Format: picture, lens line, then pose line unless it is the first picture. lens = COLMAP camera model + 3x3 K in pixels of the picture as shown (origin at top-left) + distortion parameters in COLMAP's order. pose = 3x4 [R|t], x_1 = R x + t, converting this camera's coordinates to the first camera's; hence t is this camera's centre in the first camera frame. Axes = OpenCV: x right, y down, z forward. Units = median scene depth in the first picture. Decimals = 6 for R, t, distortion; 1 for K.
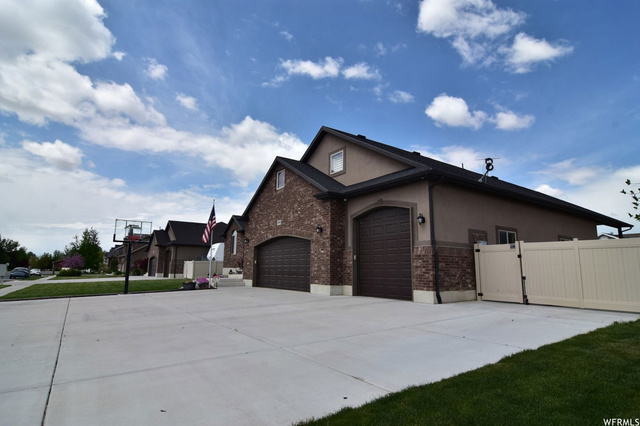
lens RADIAL K [[344.2, 0, 308.7], [0, 344.2, 222.4], [0, 0, 1]] dist [-0.008299, -0.007420]
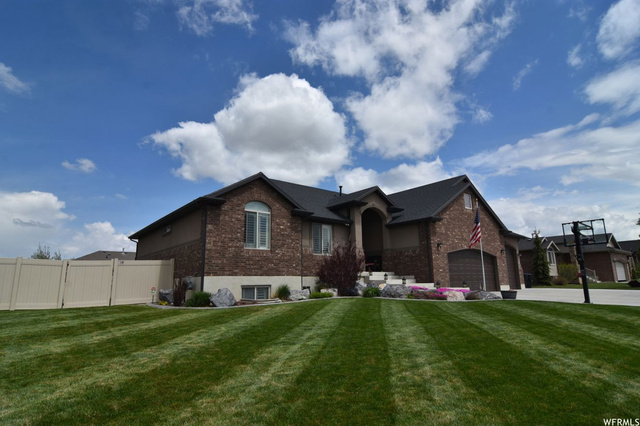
lens RADIAL K [[344.2, 0, 318.9], [0, 344.2, 213.2], [0, 0, 1]] dist [-0.008299, -0.007420]
pose [[-0.090184, 0.188881, 0.977850, -1.437201], [-0.119550, 0.972698, -0.198911, 0.259885], [-0.988724, -0.134840, -0.065141, 1.889576]]
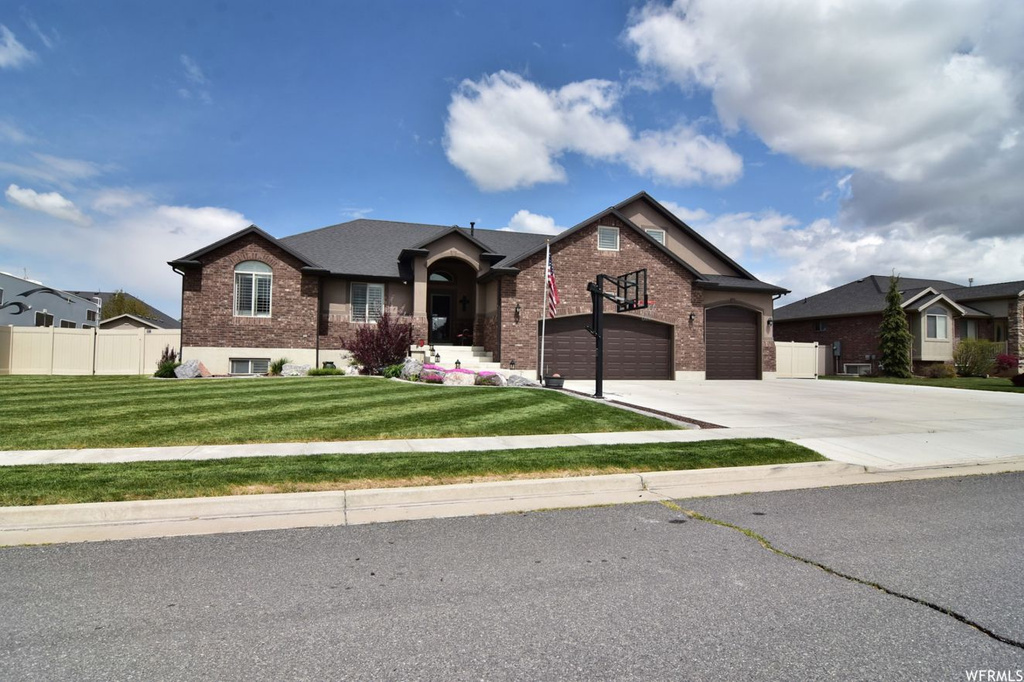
lens RADIAL K [[550.8, 0, 511.7], [0, 550.8, 341.7], [0, 0, 1]] dist [-0.008299, -0.007420]
pose [[0.287957, 0.028377, 0.957223, -1.554153], [-0.139226, 0.990181, 0.012529, 0.138204], [-0.947469, -0.136878, 0.289080, 0.971715]]
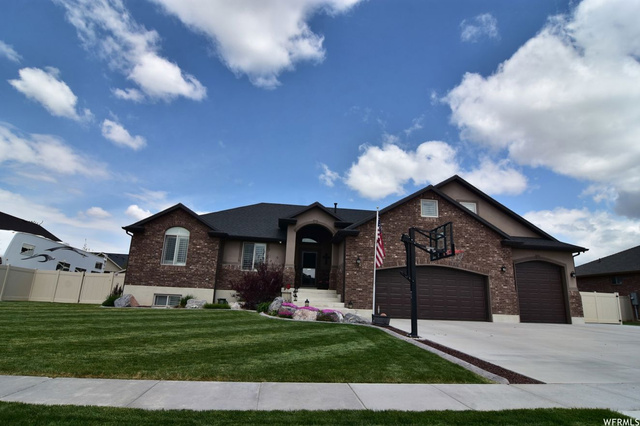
lens RADIAL K [[344.2, 0, 321.5], [0, 344.2, 215.5], [0, 0, 1]] dist [-0.008299, -0.007420]
pose [[0.453513, 0.224658, 0.862470, -1.292311], [-0.156370, 0.972755, -0.171161, 0.139120], [-0.877425, -0.057241, 0.476287, 0.945558]]
